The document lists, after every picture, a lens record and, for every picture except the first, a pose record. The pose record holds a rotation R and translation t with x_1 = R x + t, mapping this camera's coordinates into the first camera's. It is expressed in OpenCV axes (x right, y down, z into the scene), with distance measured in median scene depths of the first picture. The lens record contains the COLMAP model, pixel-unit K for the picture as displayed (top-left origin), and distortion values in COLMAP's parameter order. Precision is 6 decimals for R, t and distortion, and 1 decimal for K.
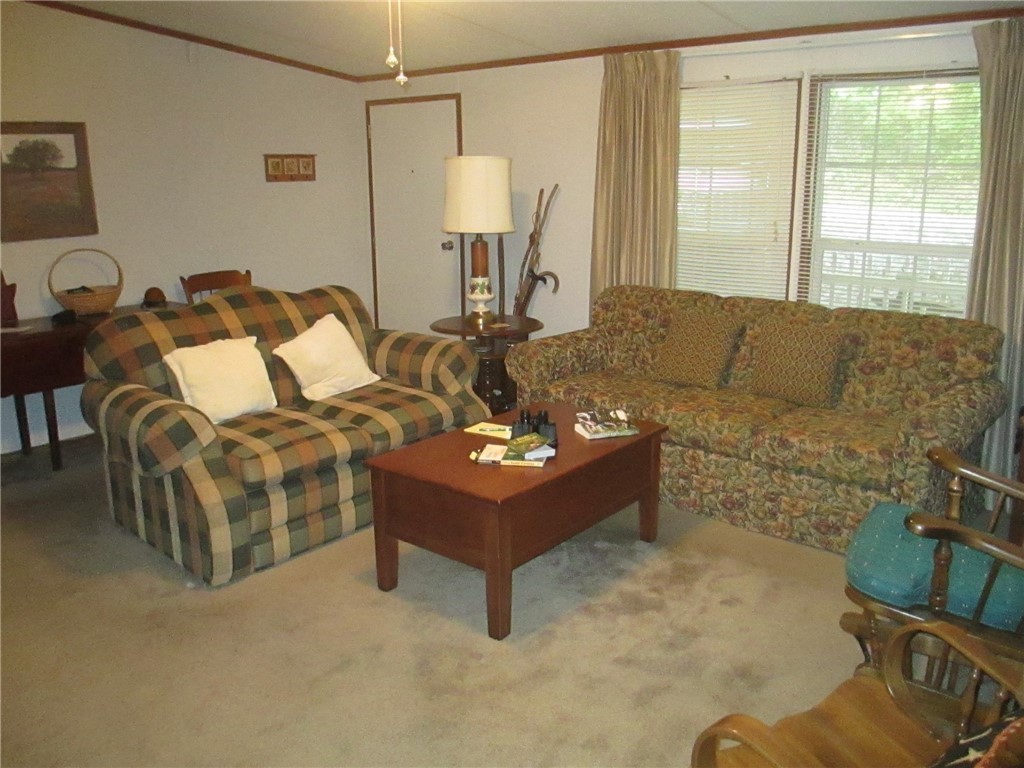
lens RADIAL K [[846.3, 0, 490.7], [0, 846.3, 382.6], [0, 0, 1]] dist [0.000320, 0.004091]
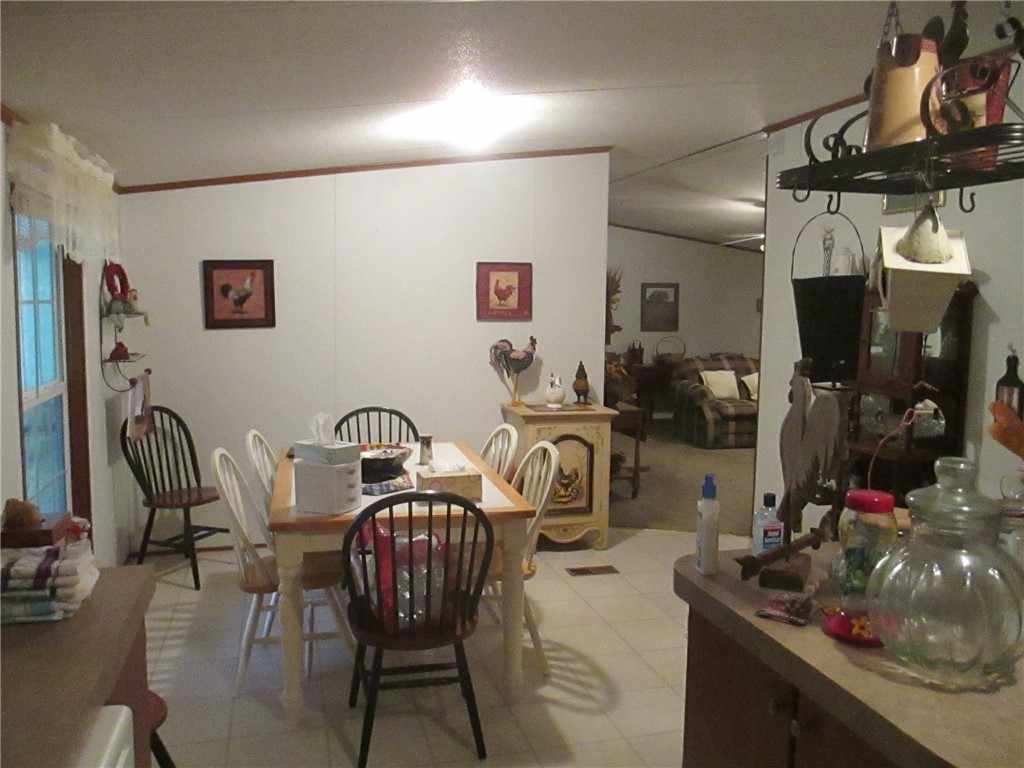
lens RADIAL K [[846.3, 0, 490.7], [0, 846.3, 382.6], [0, 0, 1]] dist [0.000320, 0.004091]
pose [[0.819370, 0.088552, -0.566385, 0.452123], [-0.159732, 0.984136, -0.077214, 0.231576], [0.550562, 0.153736, 0.820516, -1.195947]]
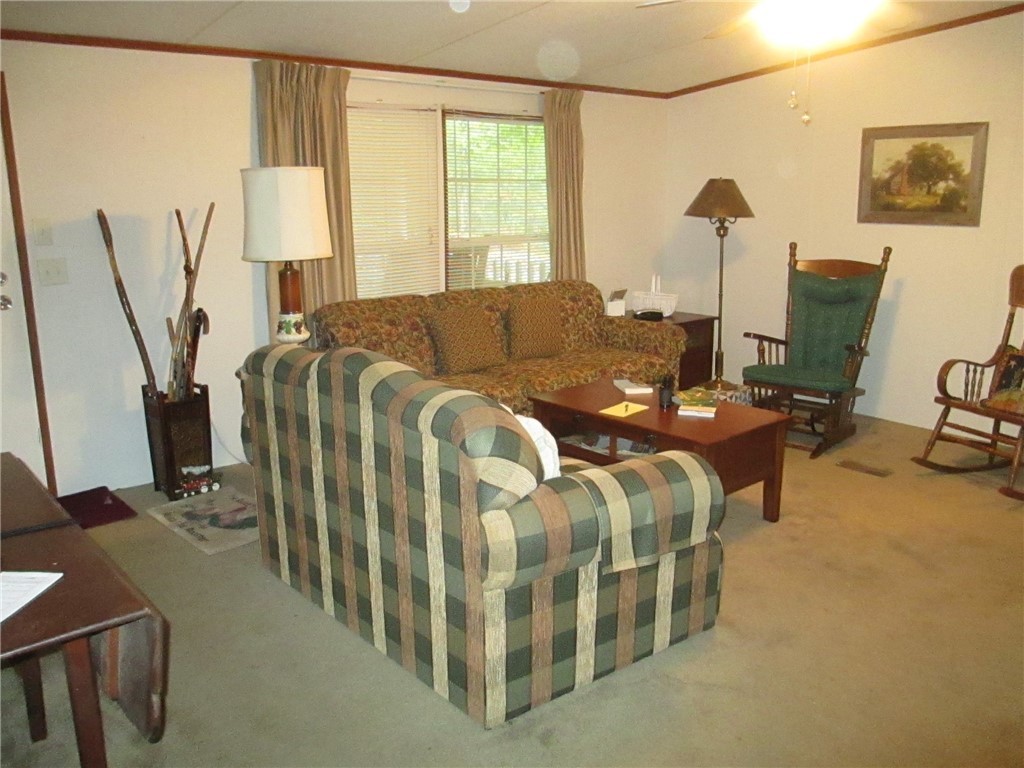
lens RADIAL K [[846.3, 0, 490.7], [0, 846.3, 382.6], [0, 0, 1]] dist [0.000320, 0.004091]
pose [[0.169332, -0.218953, 0.960930, -1.763827], [0.250829, 0.952479, 0.172827, -0.349392], [-0.953106, 0.211764, 0.216204, 1.478852]]
